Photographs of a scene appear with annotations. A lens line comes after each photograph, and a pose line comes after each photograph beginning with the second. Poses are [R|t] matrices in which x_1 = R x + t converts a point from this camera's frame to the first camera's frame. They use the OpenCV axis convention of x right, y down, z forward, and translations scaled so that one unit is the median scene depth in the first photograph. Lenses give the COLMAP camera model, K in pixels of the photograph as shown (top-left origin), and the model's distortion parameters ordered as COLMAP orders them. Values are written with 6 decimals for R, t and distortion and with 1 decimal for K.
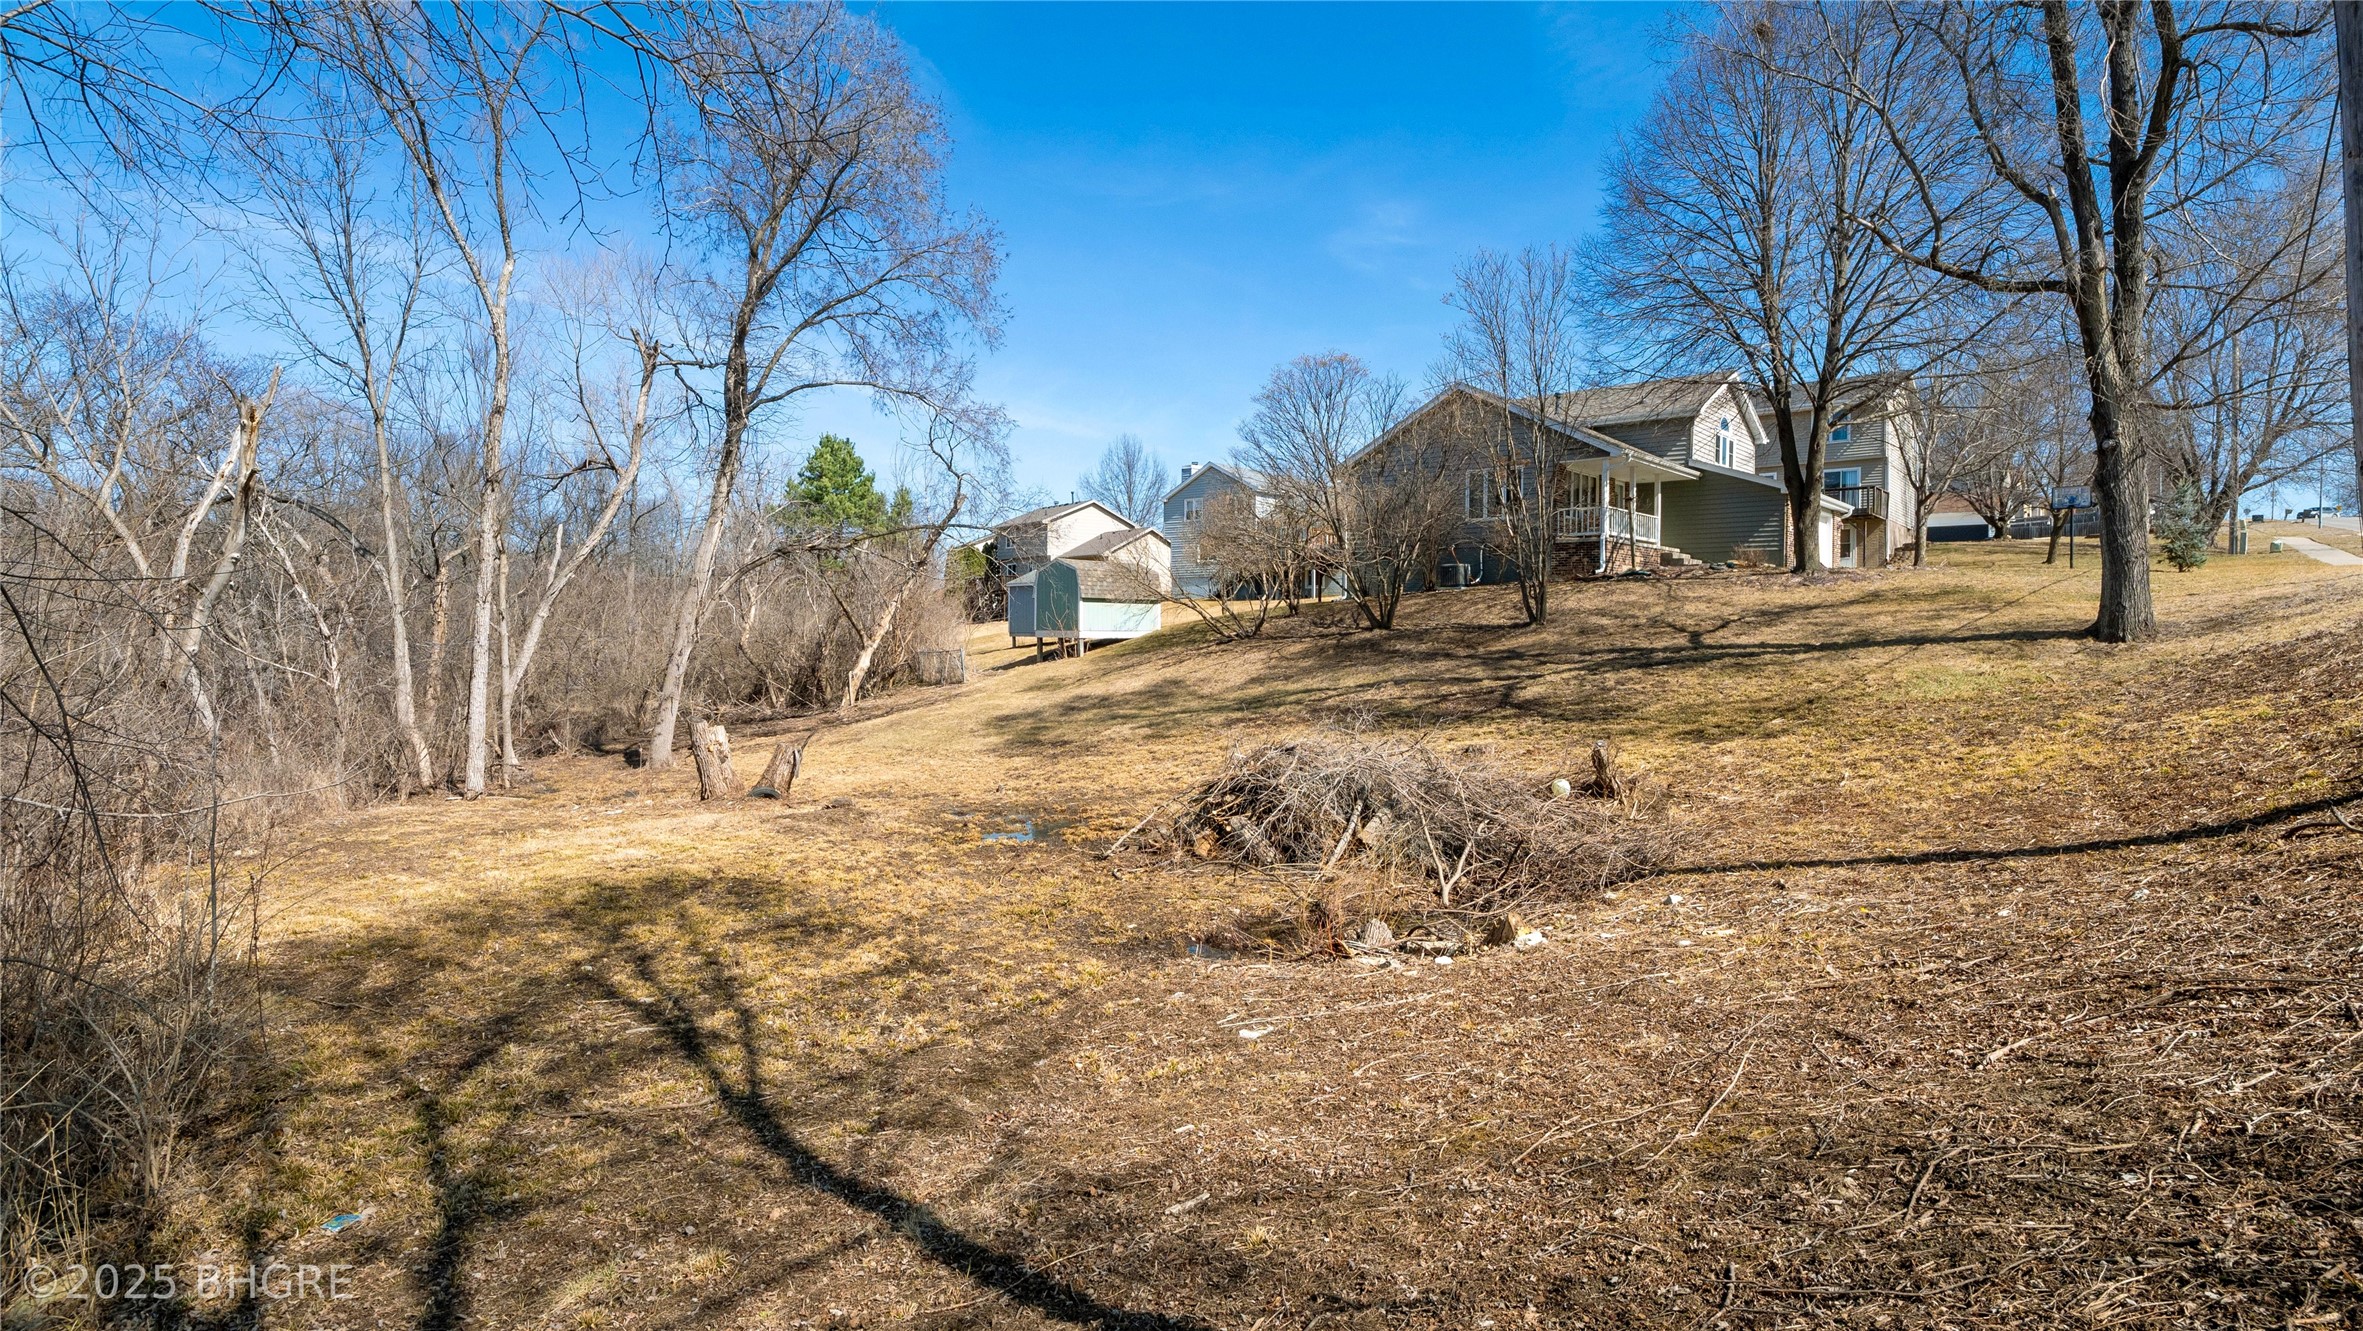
lens RADIAL K [[1262.4, 0, 1181.5], [0, 1262.4, 665.5], [0, 0, 1]] dist [-0.013896, -0.001012]
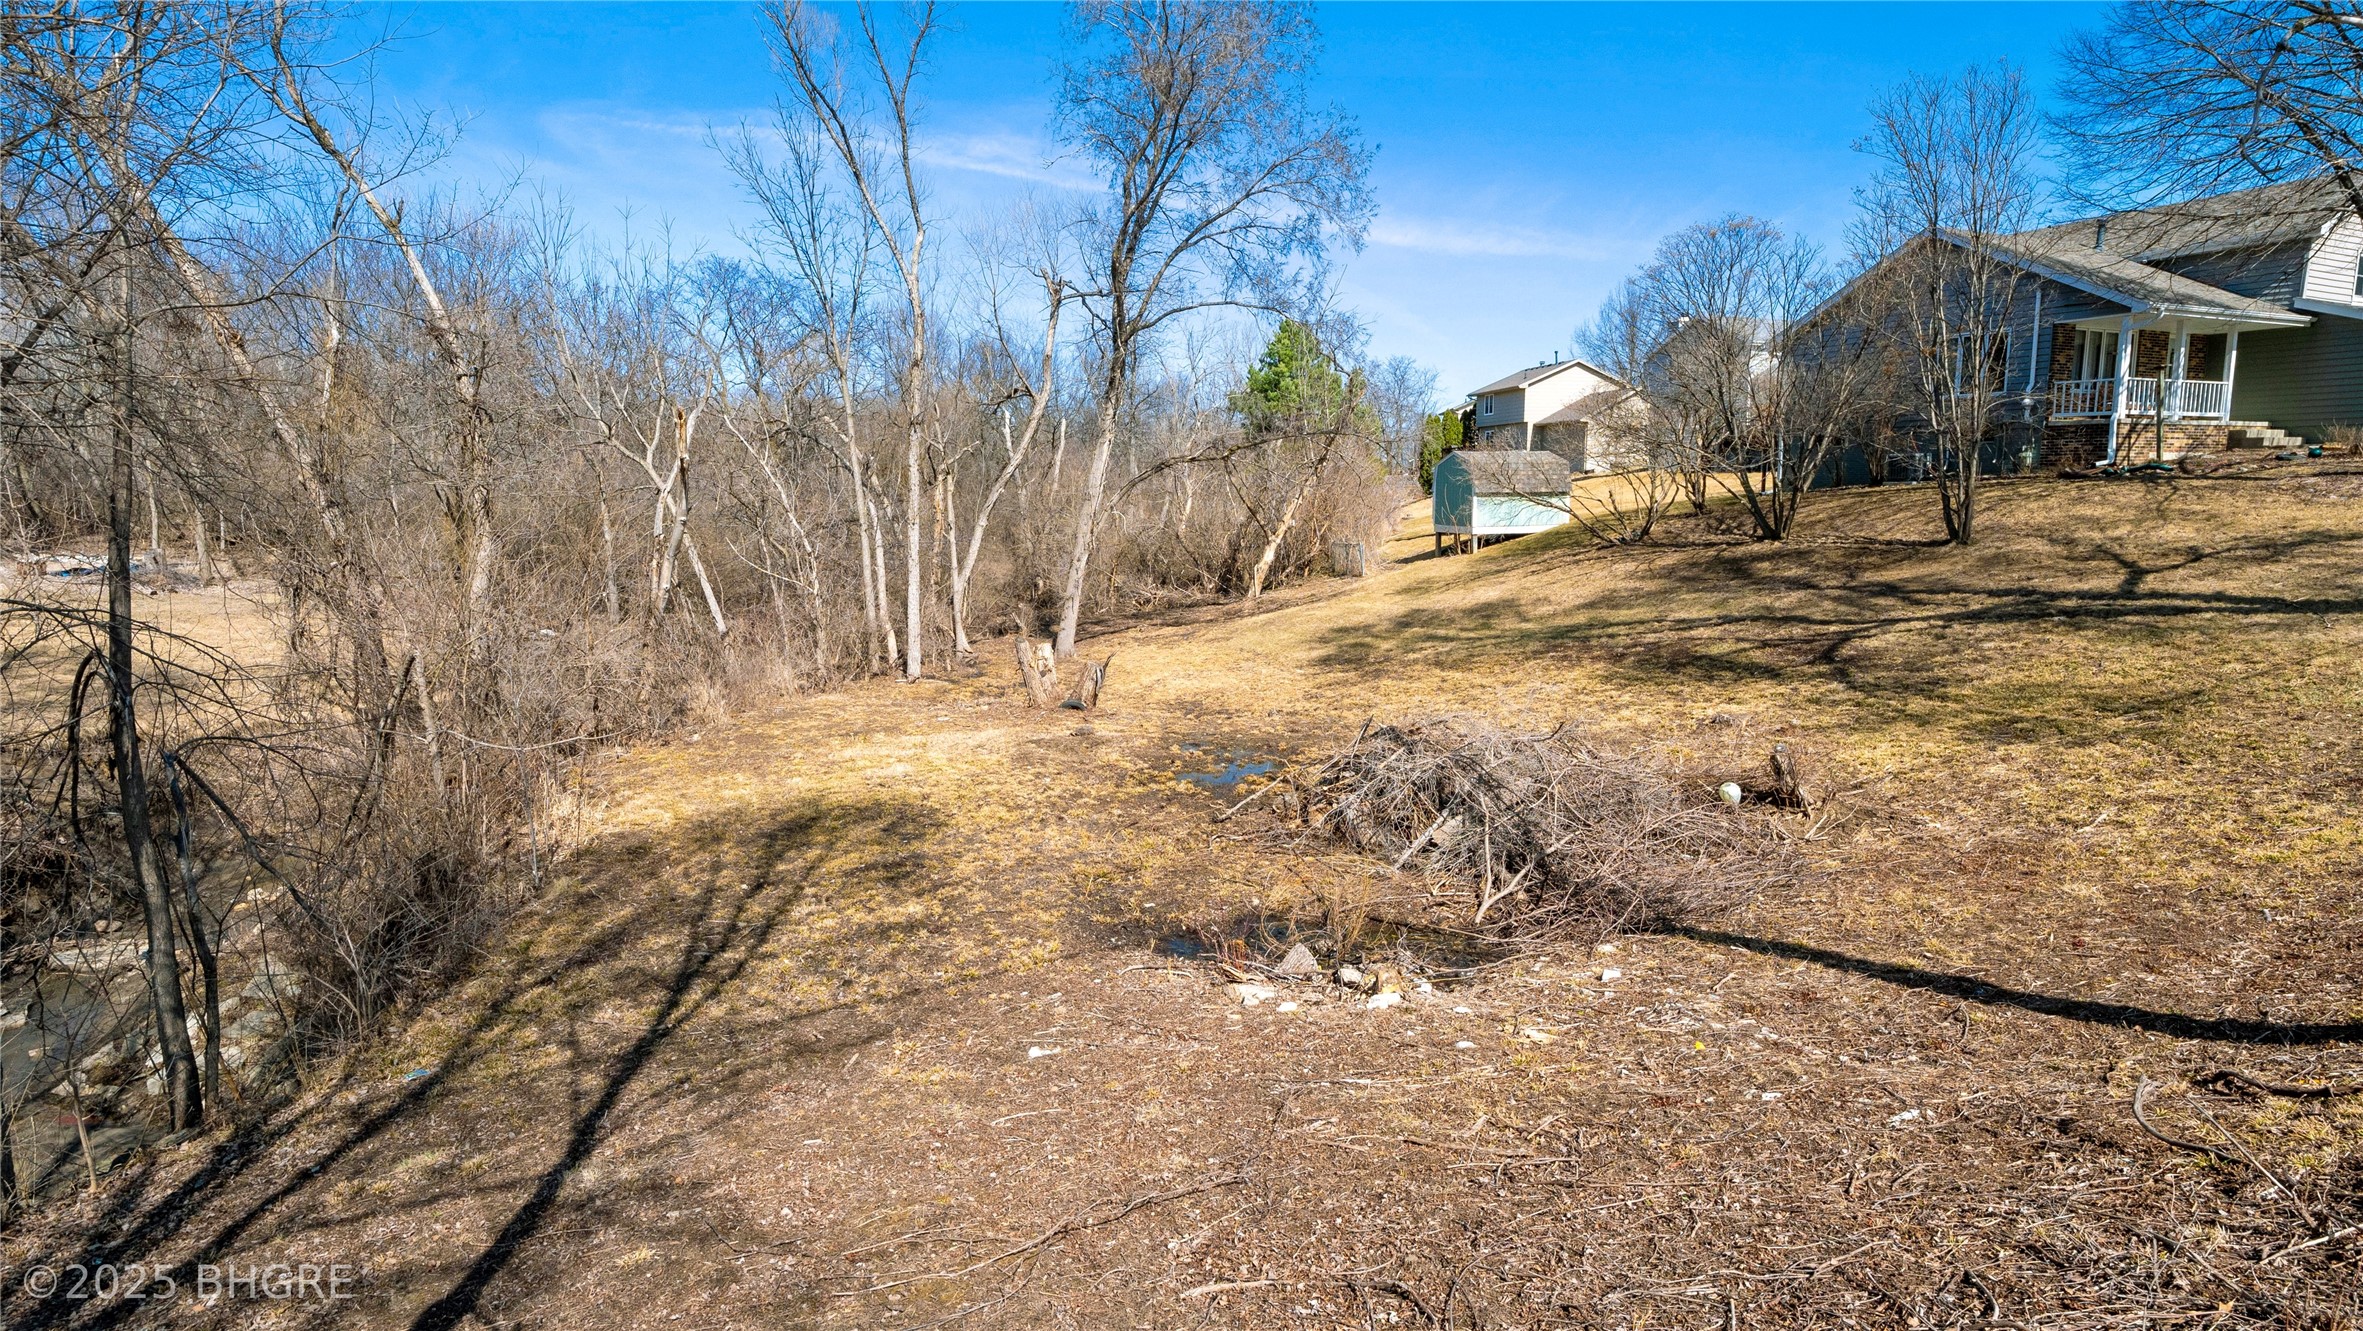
lens RADIAL K [[1262.4, 0, 1181.5], [0, 1262.4, 665.5], [0, 0, 1]] dist [-0.013896, -0.001012]
pose [[0.879013, 0.059315, -0.473094, 0.214238], [0.009167, 0.989946, 0.141150, -0.069114], [0.476710, -0.128409, 0.869632, 0.030037]]
